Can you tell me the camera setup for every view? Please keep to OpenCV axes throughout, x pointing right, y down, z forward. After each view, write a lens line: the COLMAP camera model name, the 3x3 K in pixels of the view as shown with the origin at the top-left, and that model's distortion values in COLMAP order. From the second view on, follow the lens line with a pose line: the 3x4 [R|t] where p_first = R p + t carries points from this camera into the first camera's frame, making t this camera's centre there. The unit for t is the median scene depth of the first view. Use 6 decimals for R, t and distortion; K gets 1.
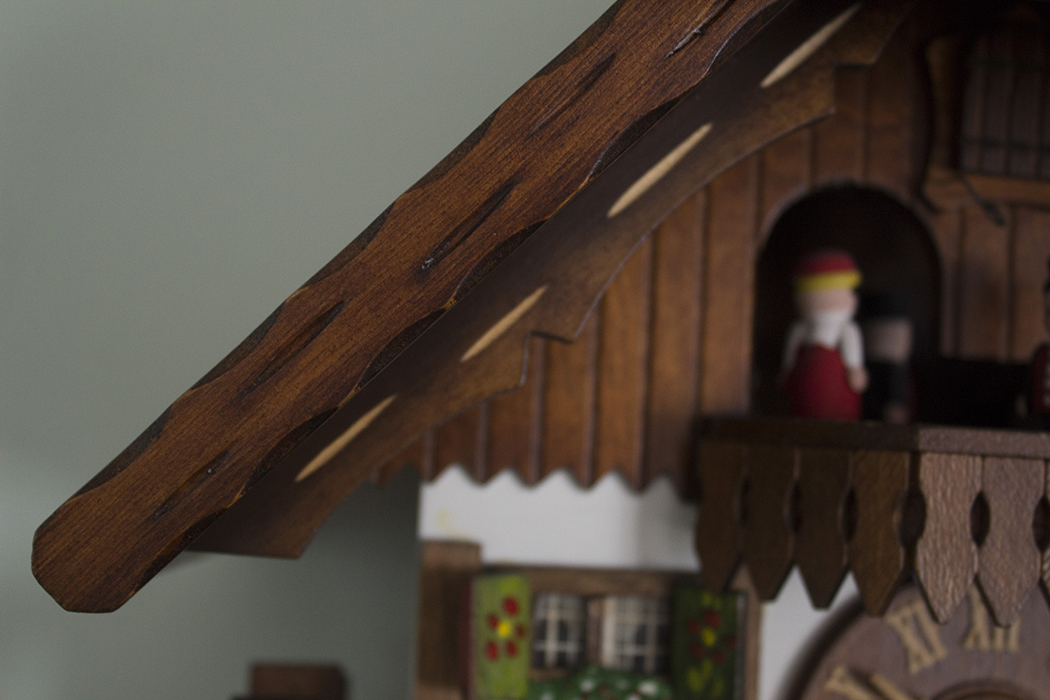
lens RADIAL K [[1652.8, 0, 524.7], [0, 1652.8, 346.3], [0, 0, 1]] dist [-0.030551, 0.000000]
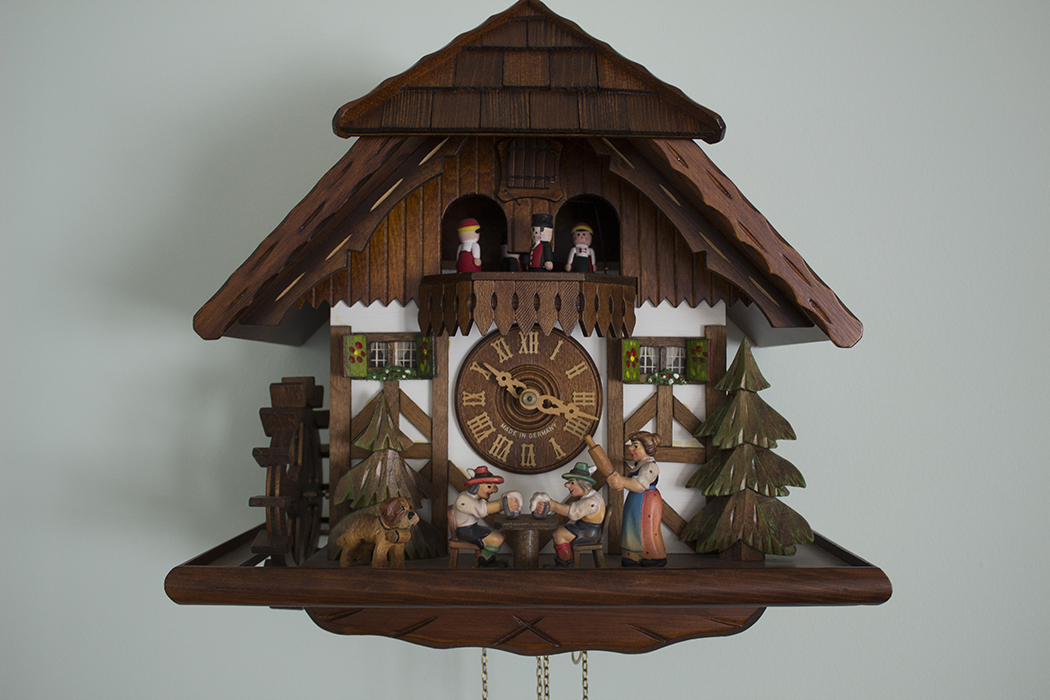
lens RADIAL K [[1112.4, 0, 524.5], [0, 1112.4, 352.8], [0, 0, 1]] dist [-0.110370, 0.000000]
pose [[0.996030, -0.055815, -0.069344, 0.412146], [0.058192, 0.997769, 0.032733, 0.119541], [0.067362, -0.036638, 0.997056, -0.934082]]
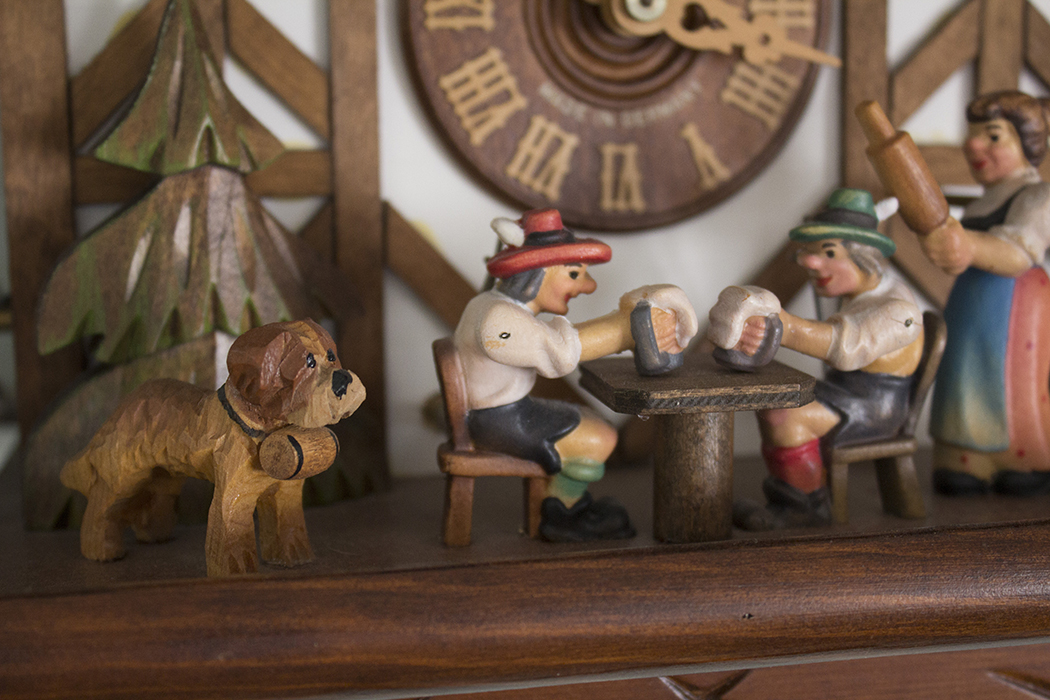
lens RADIAL K [[1652.8, 0, 526.3], [0, 1652.8, 350.2], [0, 0, 1]] dist [-0.030551, 0.000000]
pose [[0.988662, -0.089525, 0.120549, 0.092860], [0.062614, 0.975494, 0.210930, 0.252437], [-0.136478, -0.200990, 0.970039, 0.039841]]
